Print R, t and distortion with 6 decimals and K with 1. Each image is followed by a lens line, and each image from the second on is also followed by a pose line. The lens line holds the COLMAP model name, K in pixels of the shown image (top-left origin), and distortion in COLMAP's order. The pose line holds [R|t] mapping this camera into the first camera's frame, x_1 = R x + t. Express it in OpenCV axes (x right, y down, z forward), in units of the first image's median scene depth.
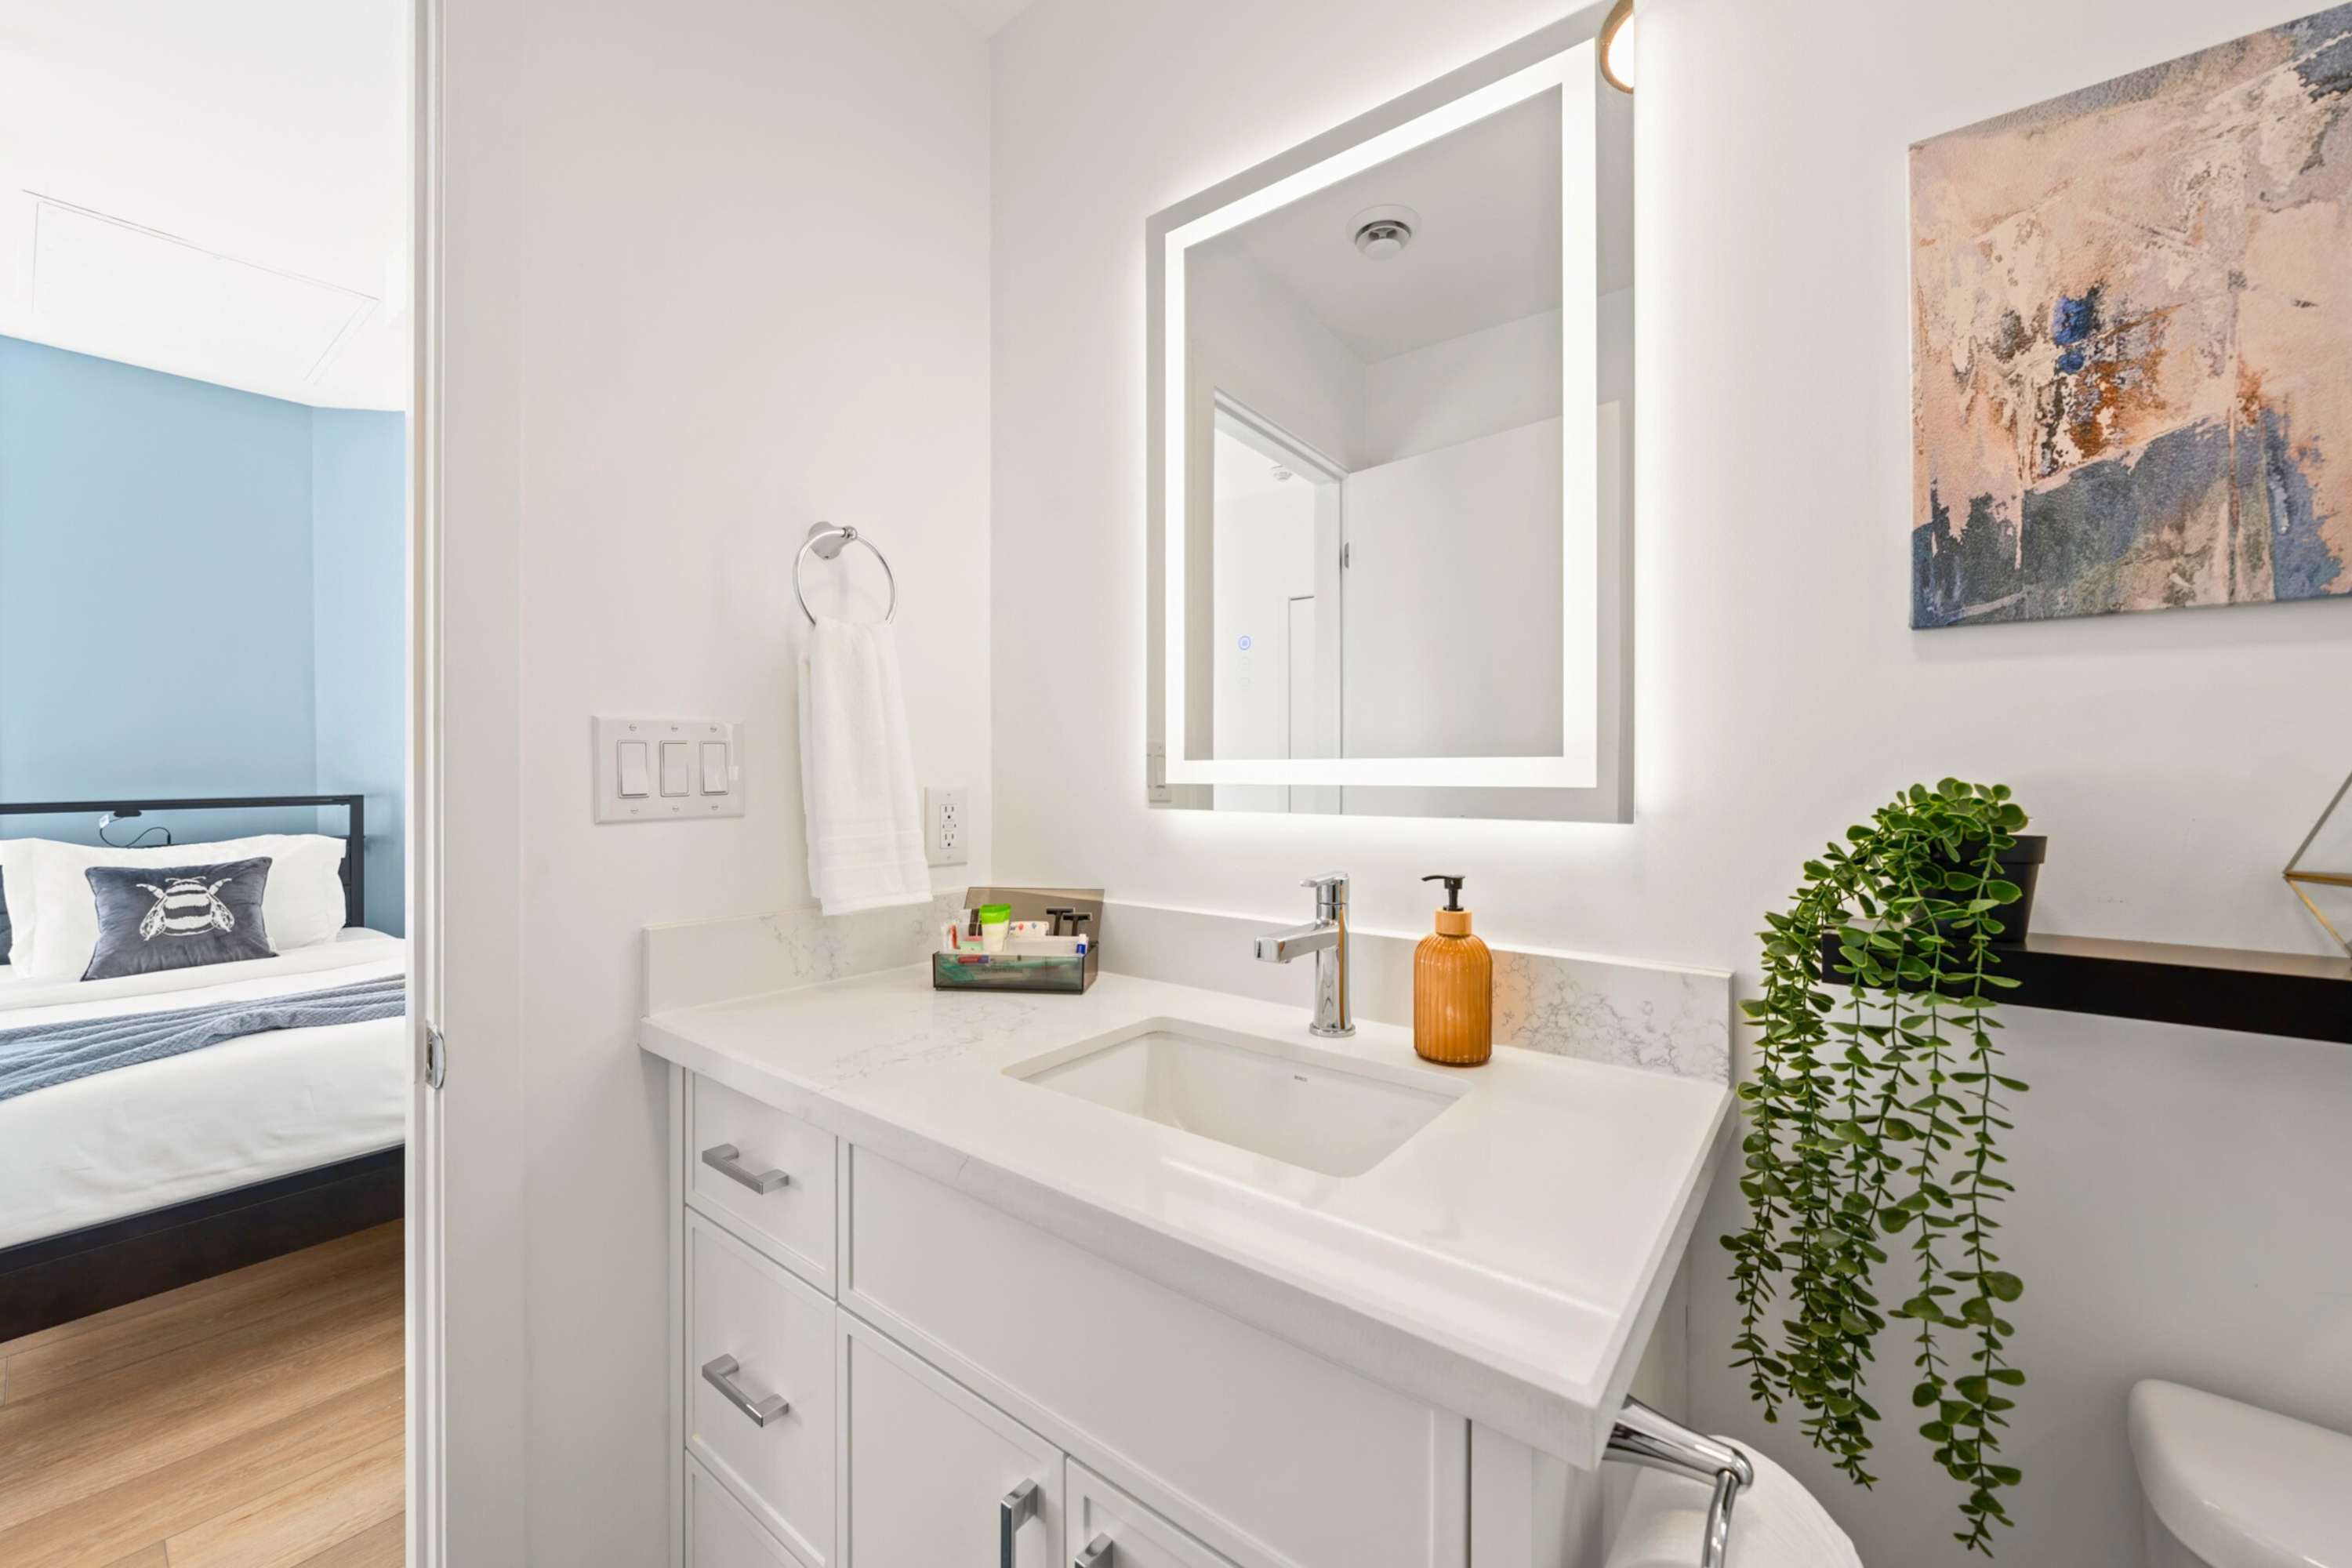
lens RADIAL K [[897.4, 0, 1162.4], [0, 897.4, 774.1], [0, 0, 1]] dist [-0.002012, -0.000542]
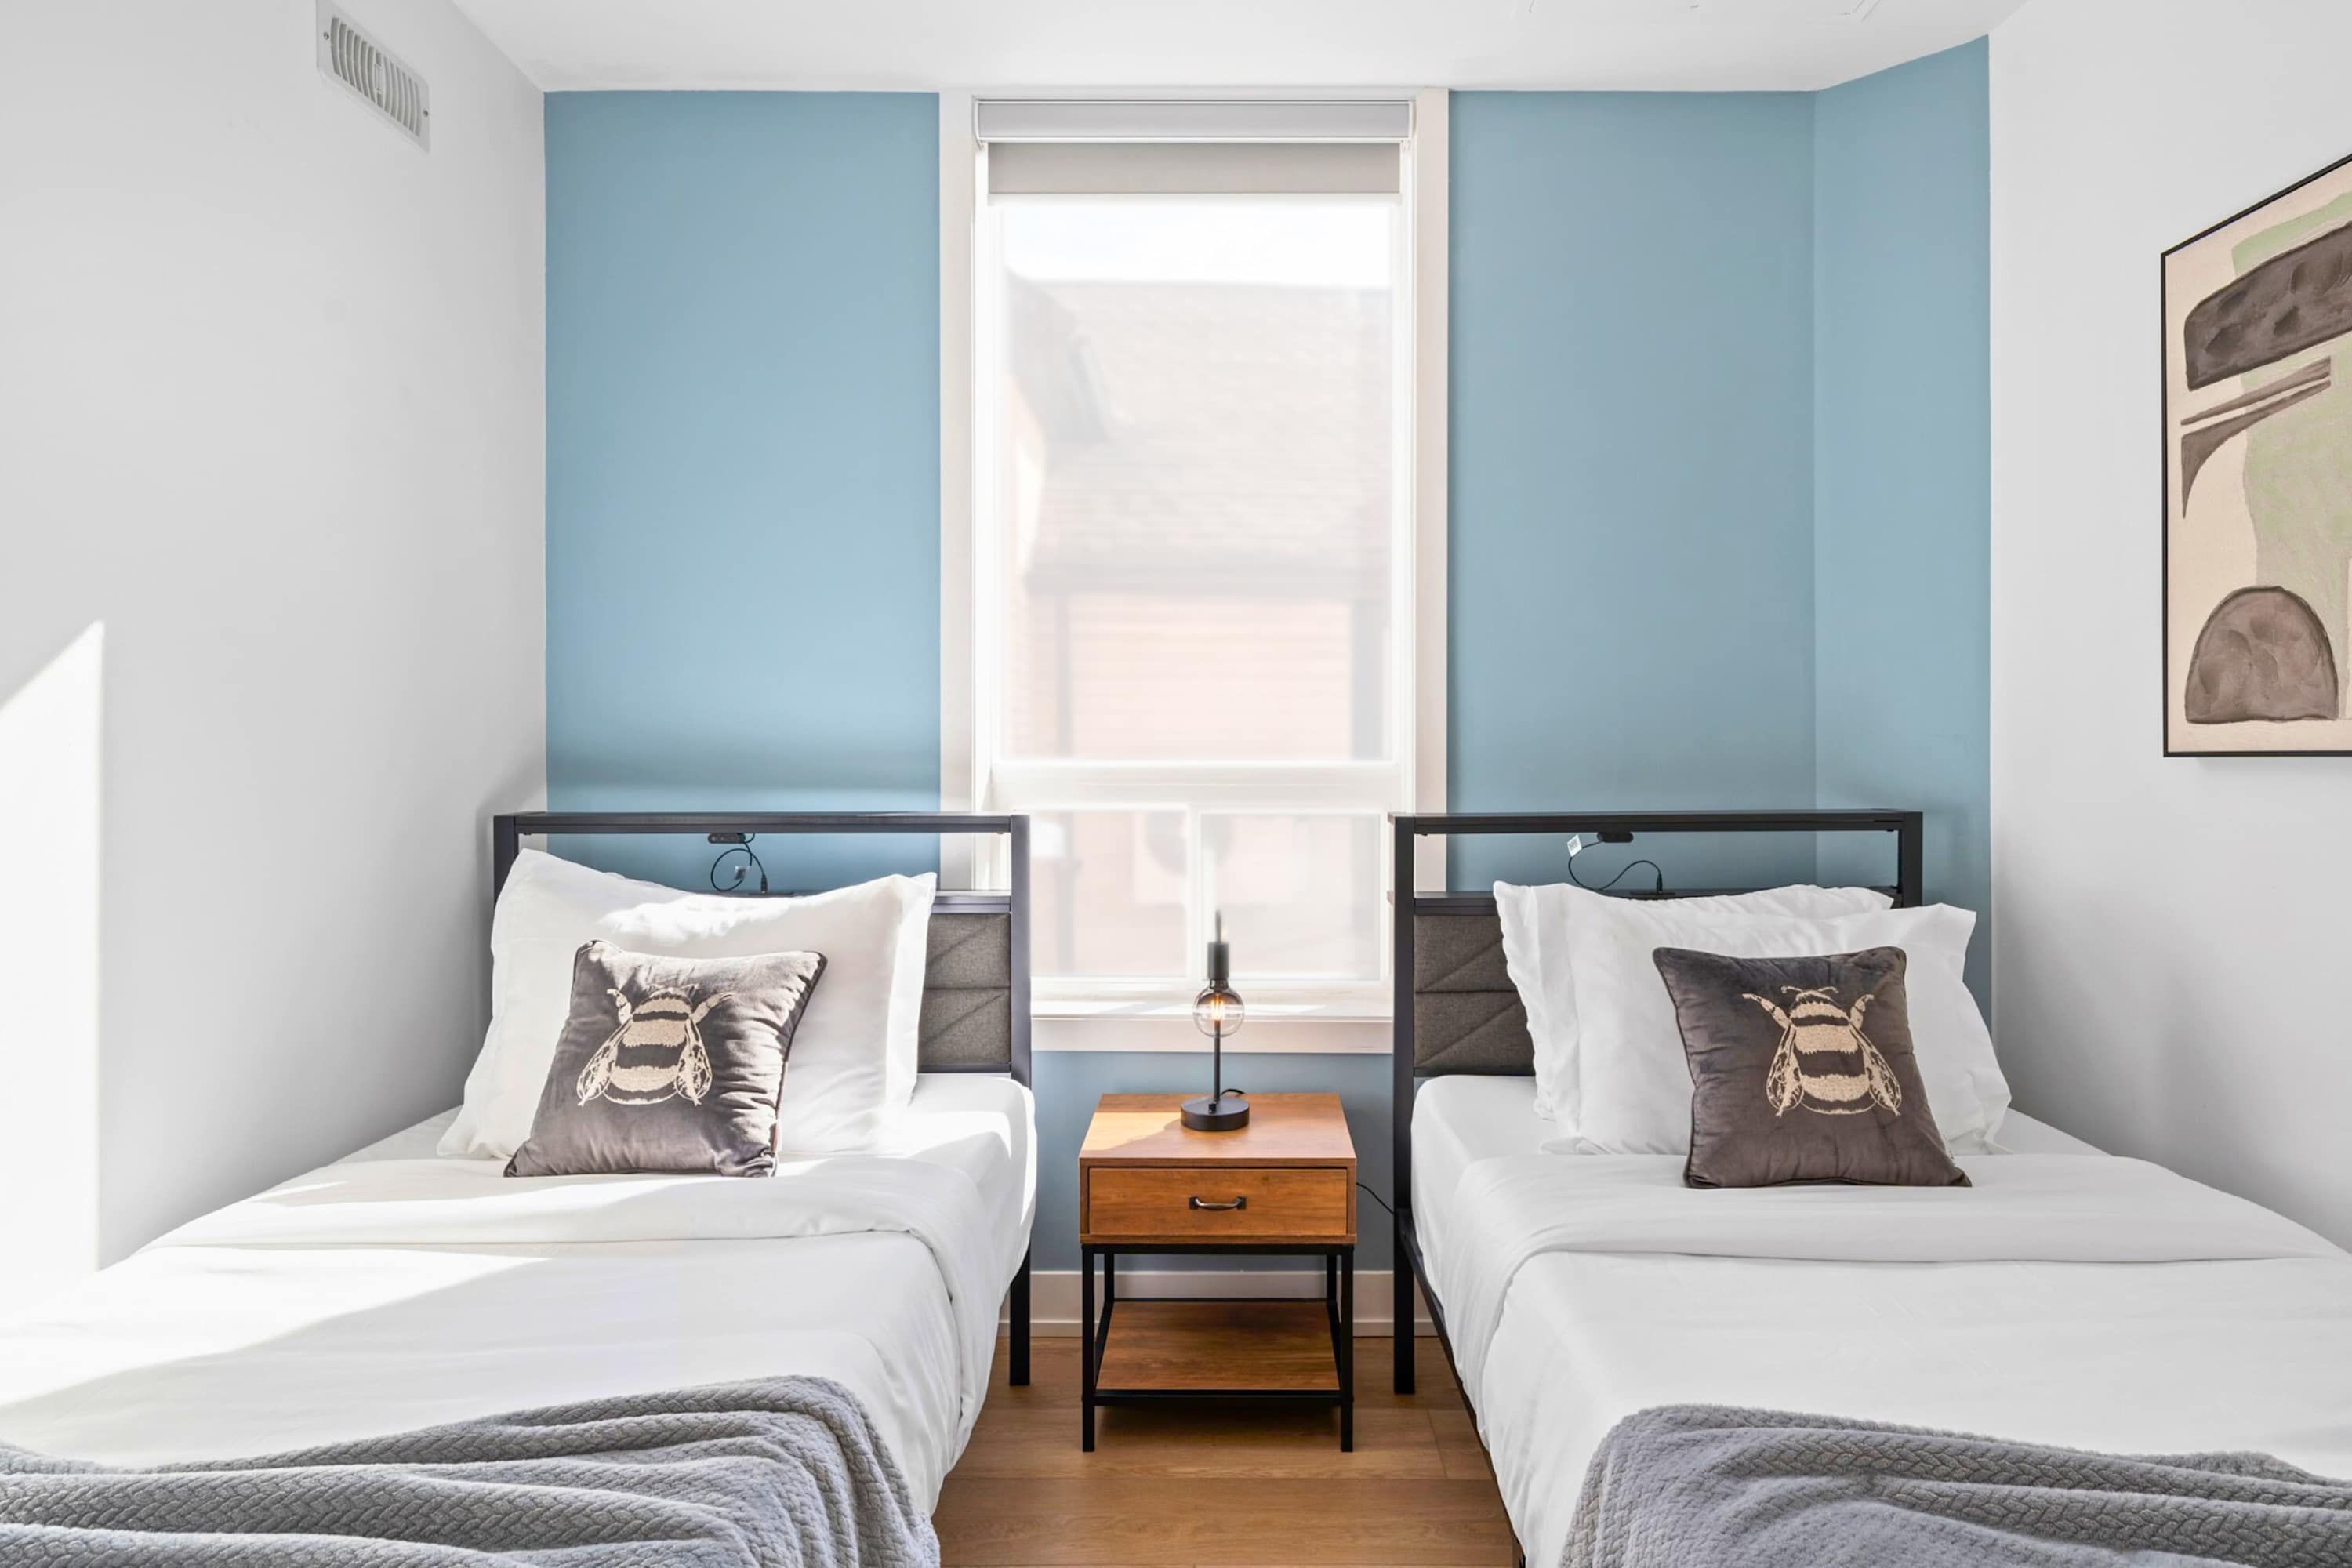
lens RADIAL K [[1309.9, 0, 1186.2], [0, 1309.9, 760.6], [0, 0, 1]] dist [0.003274, -0.000938]
pose [[0.600964, 0.011126, -0.799199, -0.728306], [-0.007787, 0.999937, 0.008065, -0.011556], [0.799238, 0.001377, 0.601013, 0.296289]]
